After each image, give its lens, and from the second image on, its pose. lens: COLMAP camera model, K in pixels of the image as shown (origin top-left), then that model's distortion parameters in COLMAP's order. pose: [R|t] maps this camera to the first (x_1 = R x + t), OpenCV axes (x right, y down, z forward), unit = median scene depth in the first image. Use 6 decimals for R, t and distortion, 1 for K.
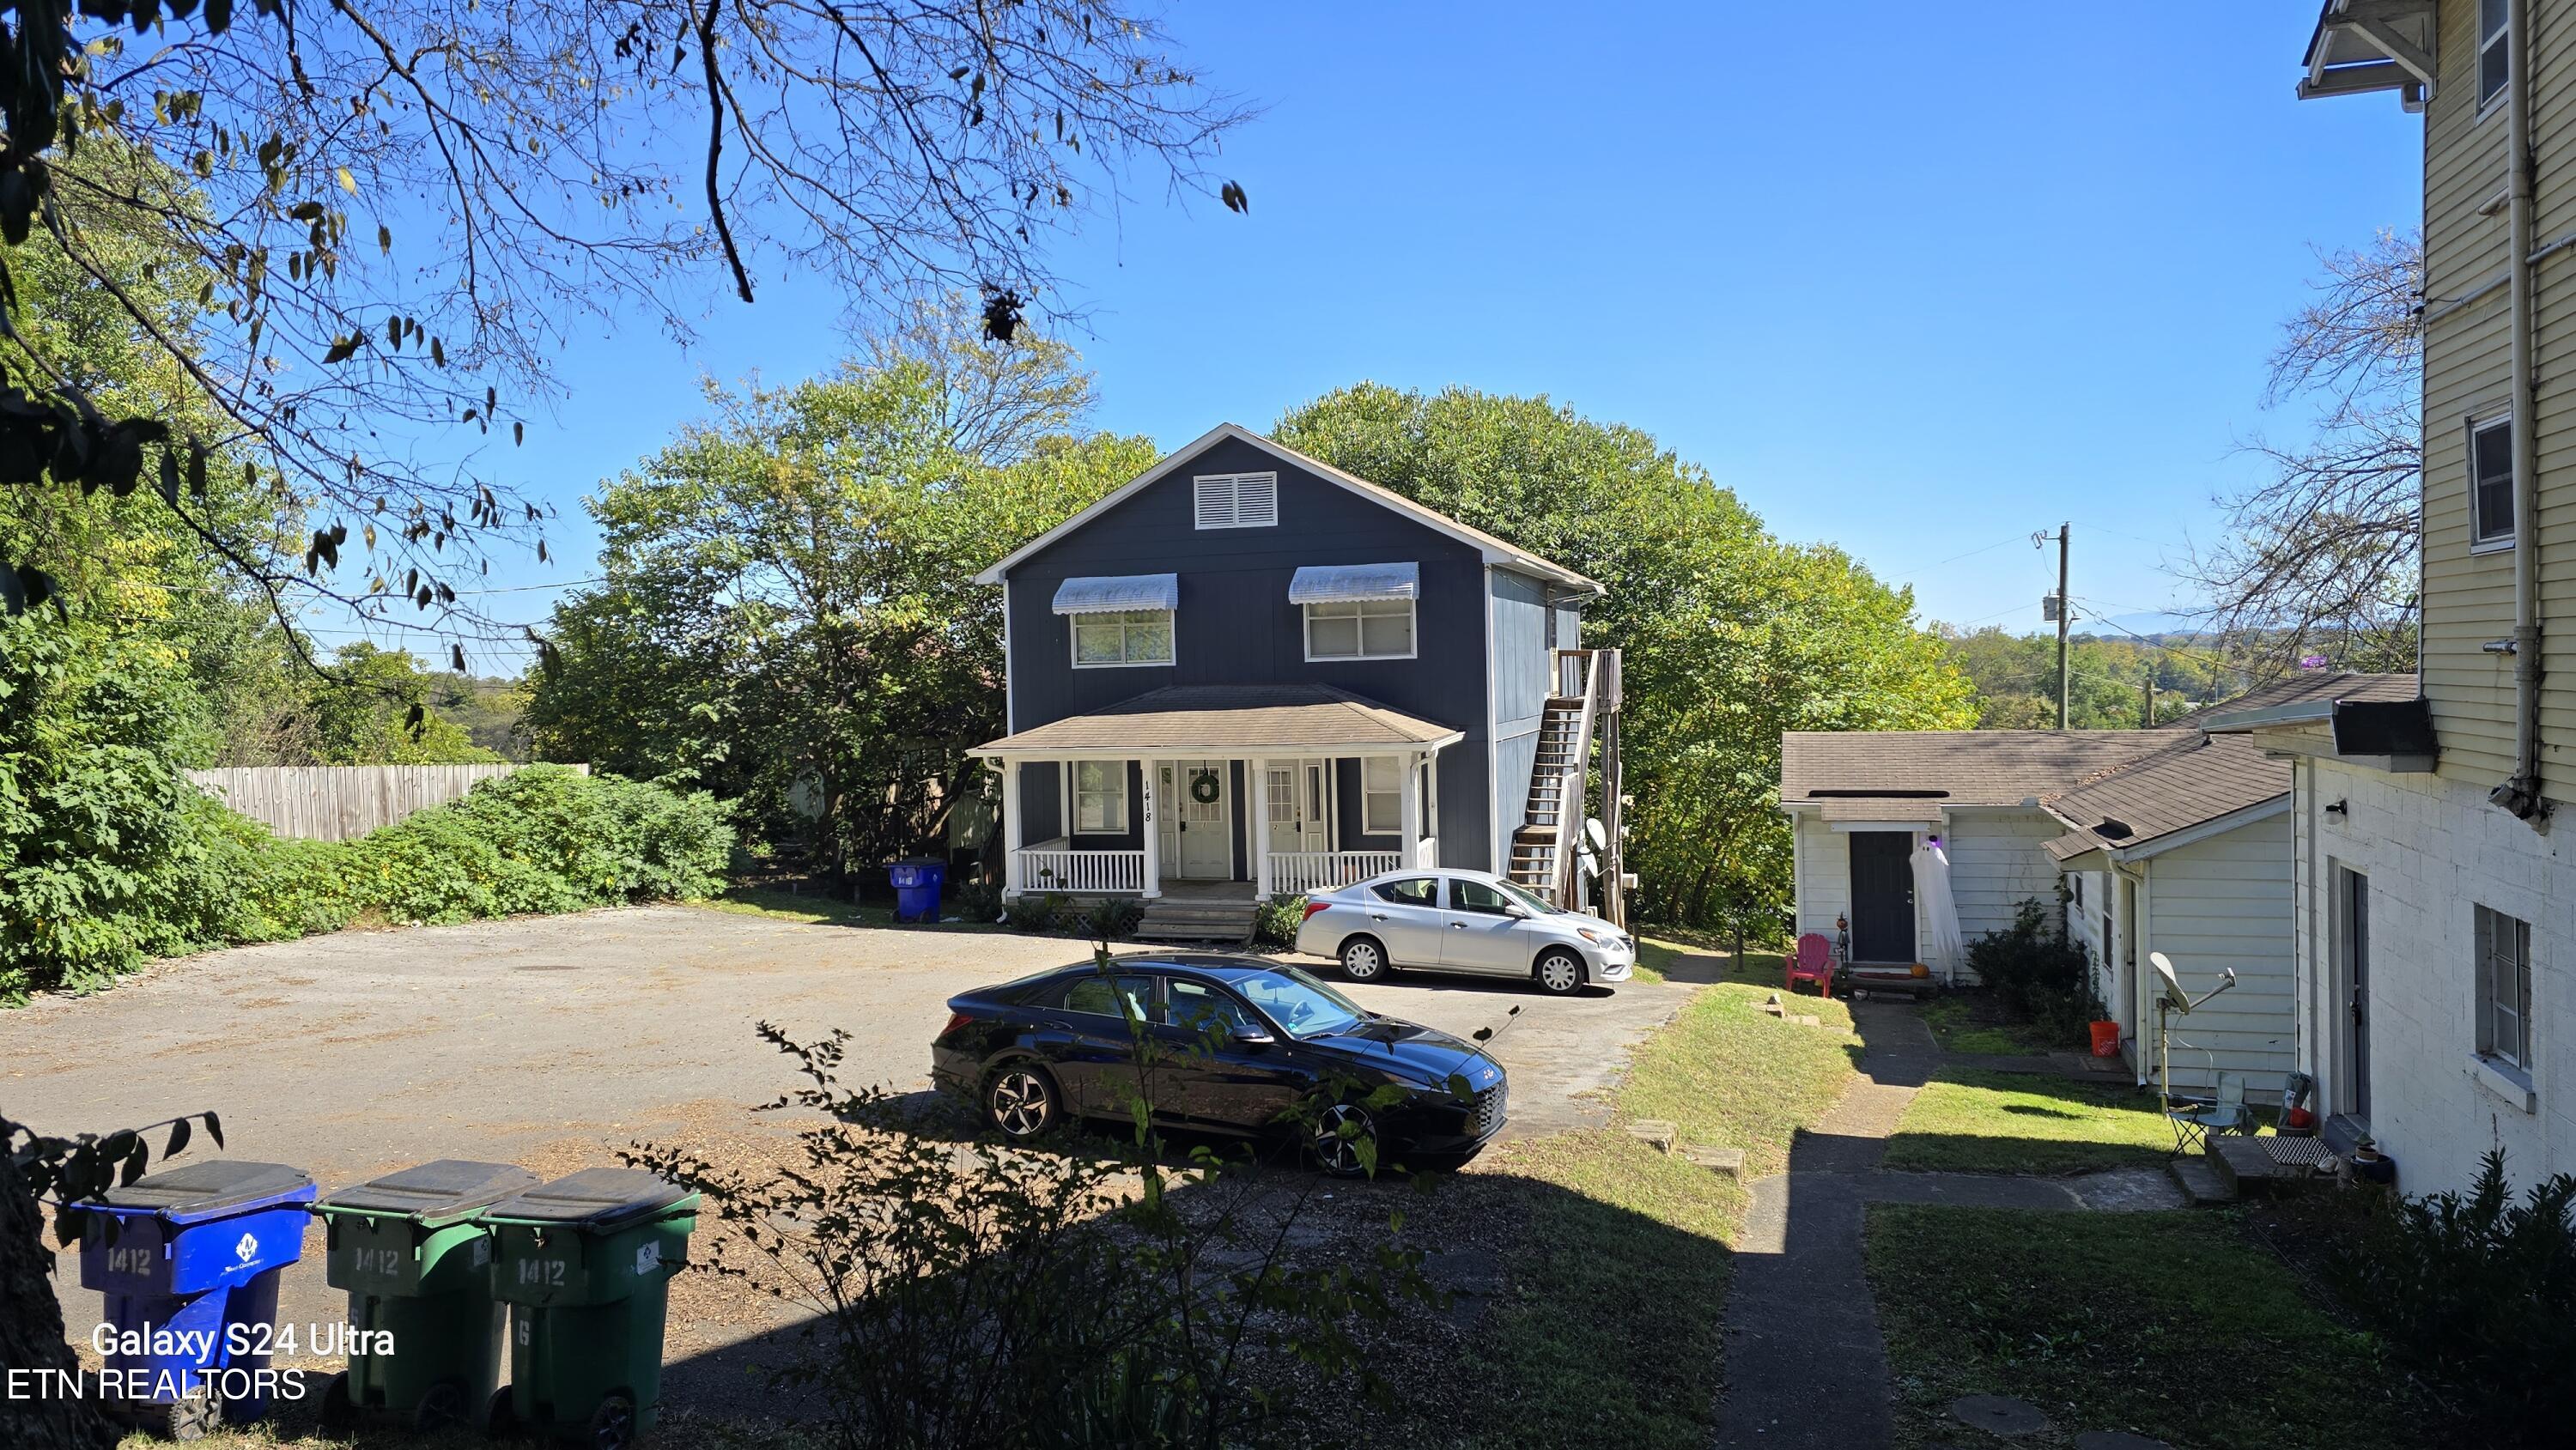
lens RADIAL K [[1784.4, 0, 1288.0], [0, 1784.4, 725.0], [0, 0, 1]] dist [0.118456, -0.148986]
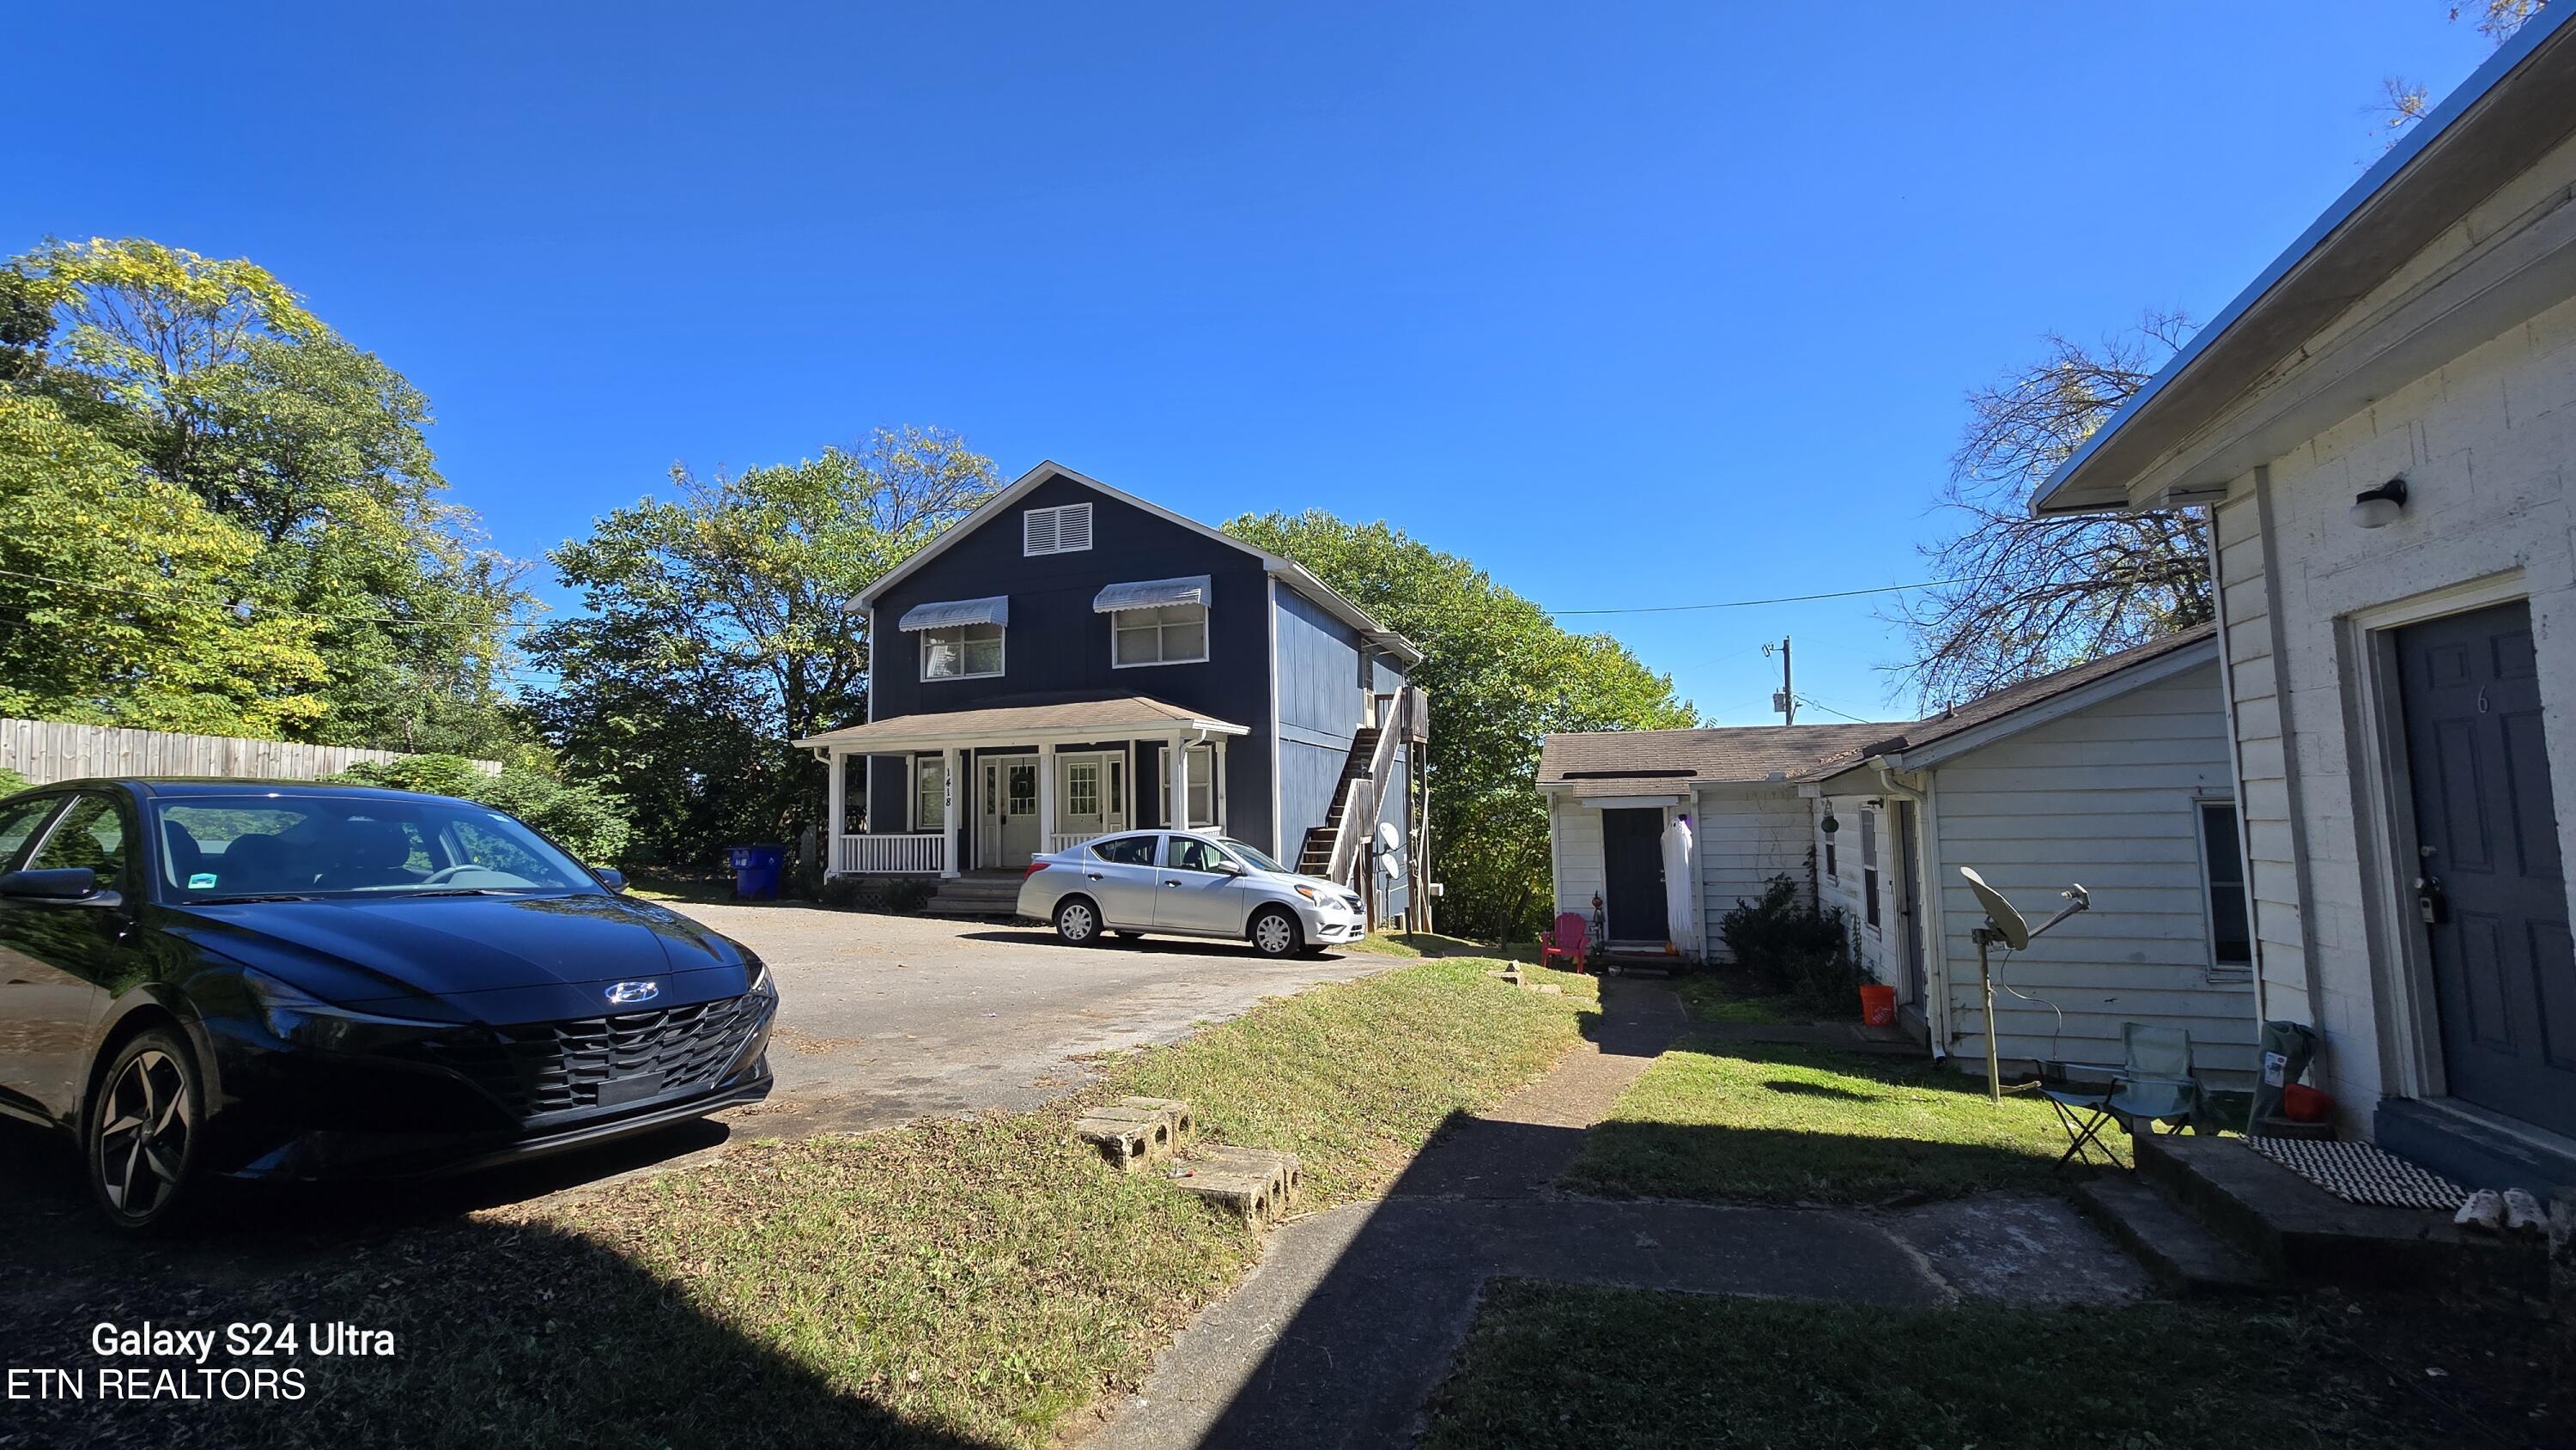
lens RADIAL K [[1052.9, 0, 1288.0], [0, 1052.9, 725.0], [0, 0, 1]] dist [-0.001082, 0.004935]
pose [[0.999406, 0.003920, -0.034228, 0.160026], [-0.008097, 0.992401, -0.122779, 0.089427], [0.033487, 0.122983, 0.991844, 0.411650]]
